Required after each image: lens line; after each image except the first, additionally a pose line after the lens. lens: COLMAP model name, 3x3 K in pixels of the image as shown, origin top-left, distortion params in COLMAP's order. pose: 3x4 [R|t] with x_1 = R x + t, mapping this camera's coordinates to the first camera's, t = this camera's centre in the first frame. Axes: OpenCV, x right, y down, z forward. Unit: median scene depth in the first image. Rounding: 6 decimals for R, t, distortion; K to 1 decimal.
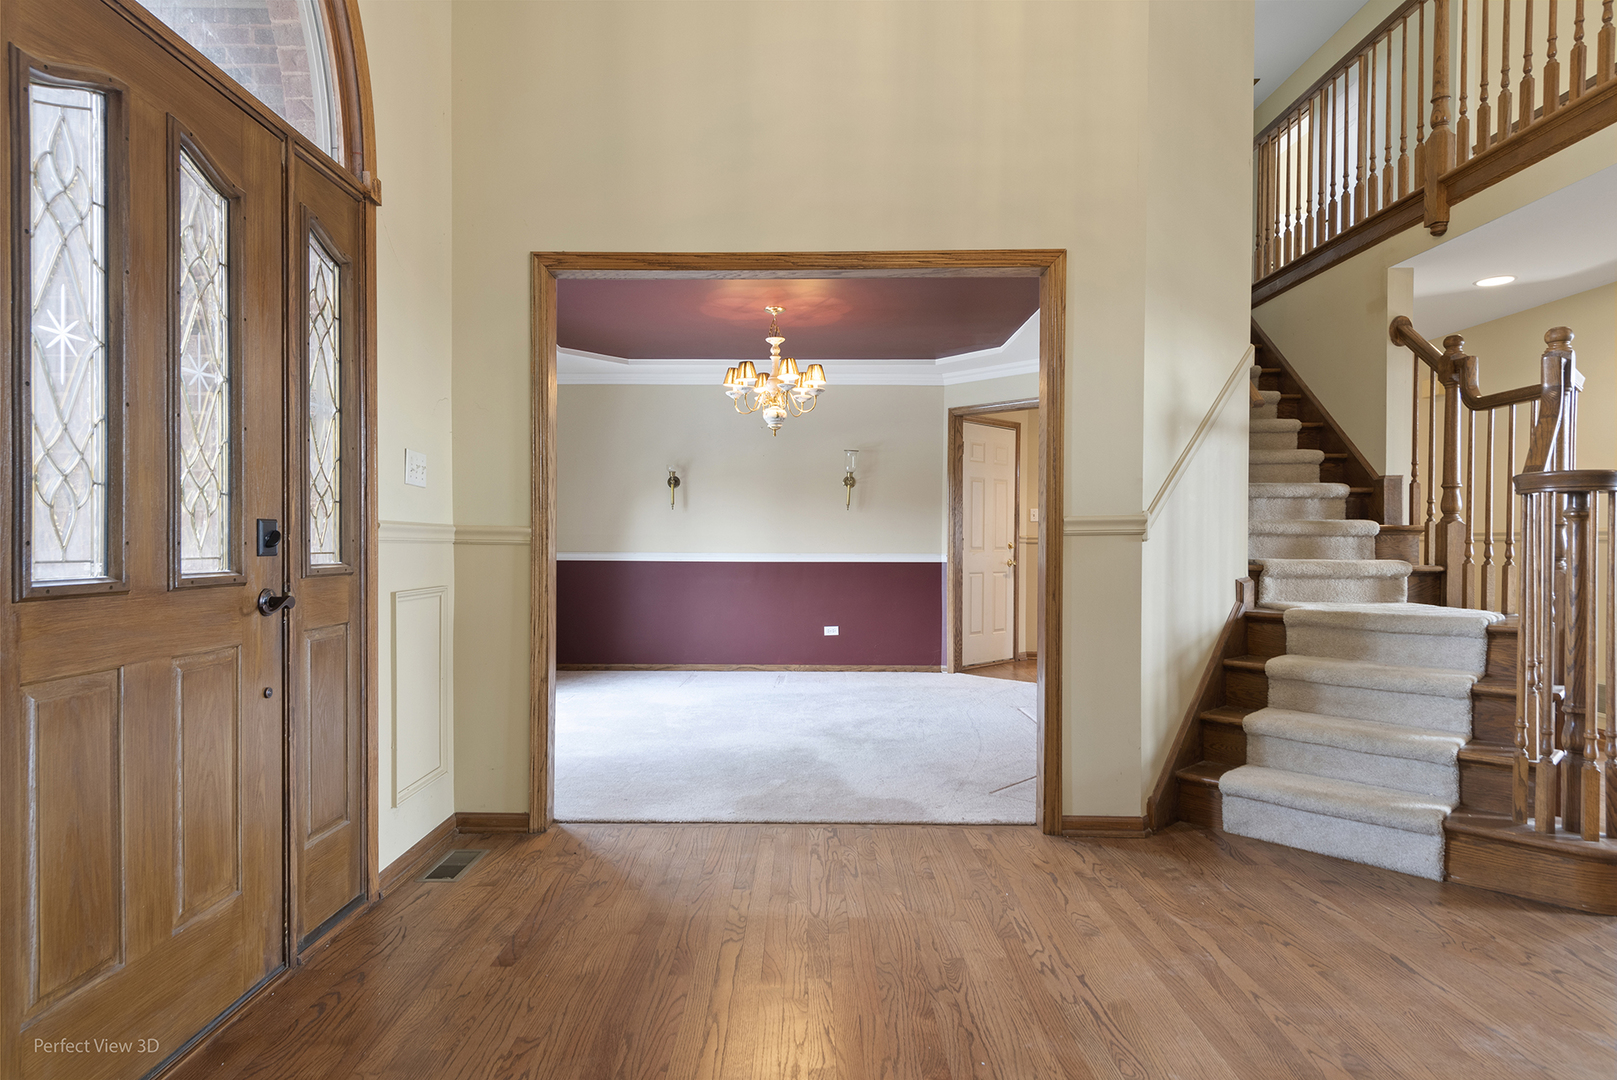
lens RADIAL K [[891.0, 0, 790.2], [0, 891.0, 546.5], [0, 0, 1]] dist [0.003463, 0.000022]
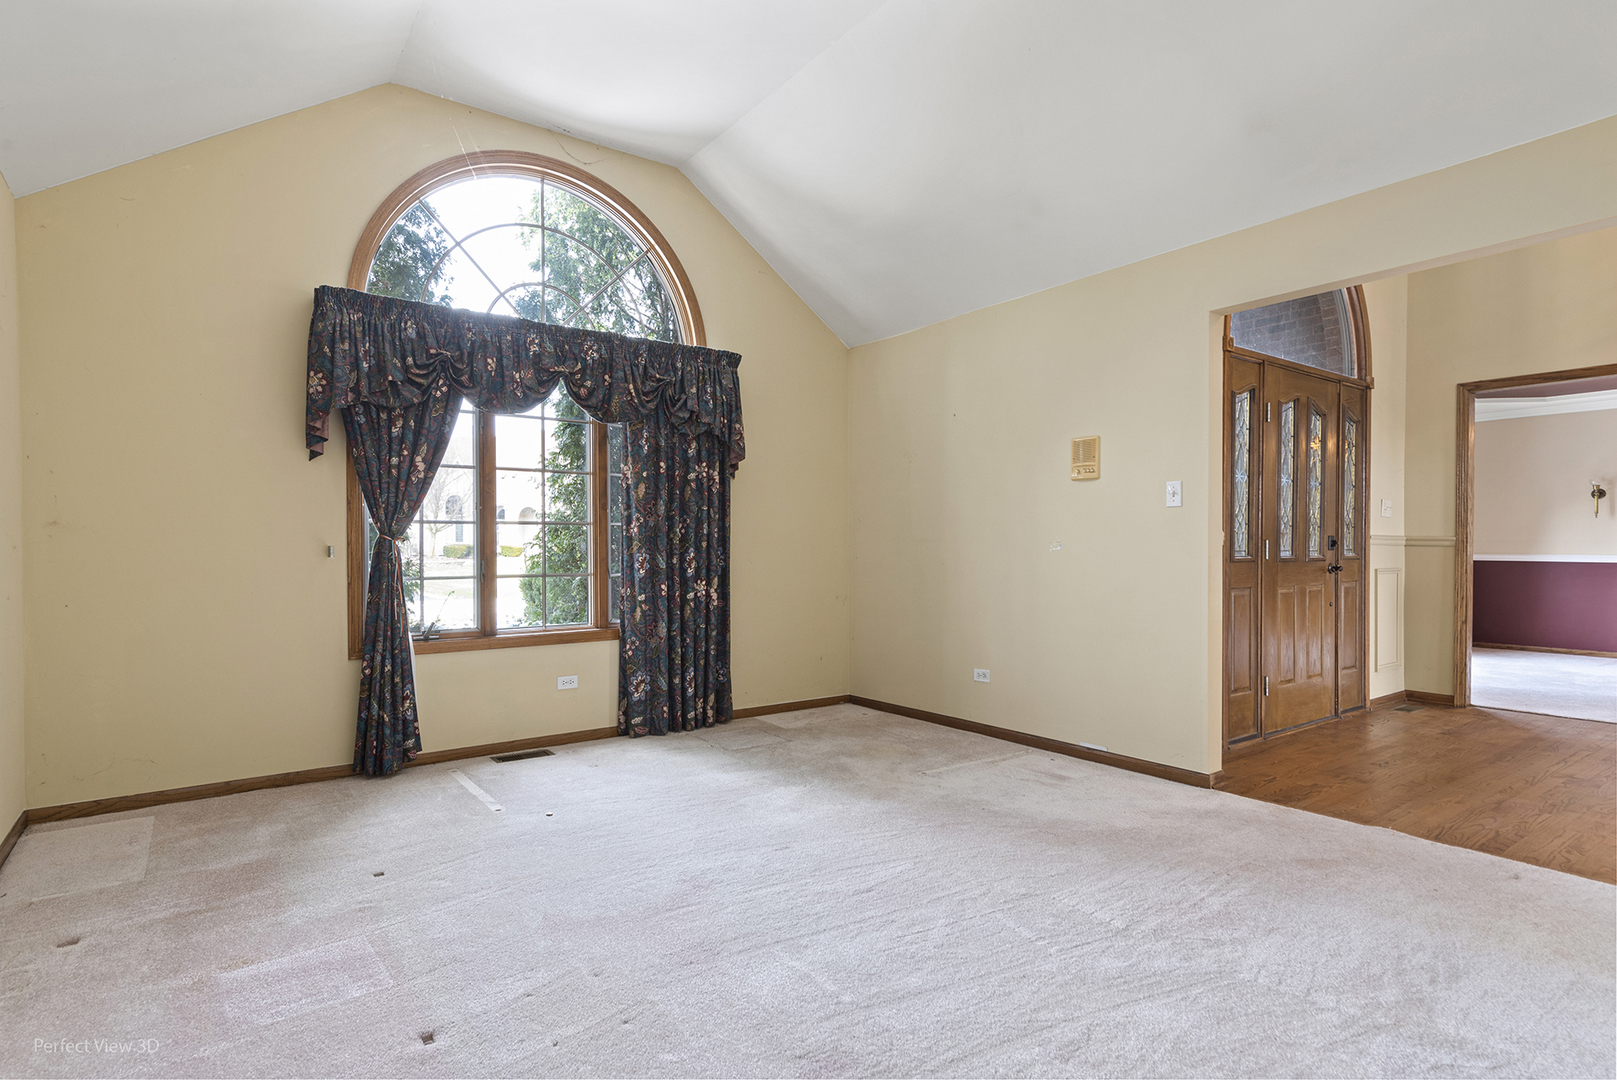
lens RADIAL K [[840.1, 0, 808.7], [0, 840.1, 548.4], [0, 0, 1]] dist [0.021055, -0.000396]
pose [[0.611357, 0.005919, -0.791333, 0.284537], [-0.006928, 0.999974, 0.002127, 0.007488], [0.791325, 0.004182, 0.611382, -1.145349]]
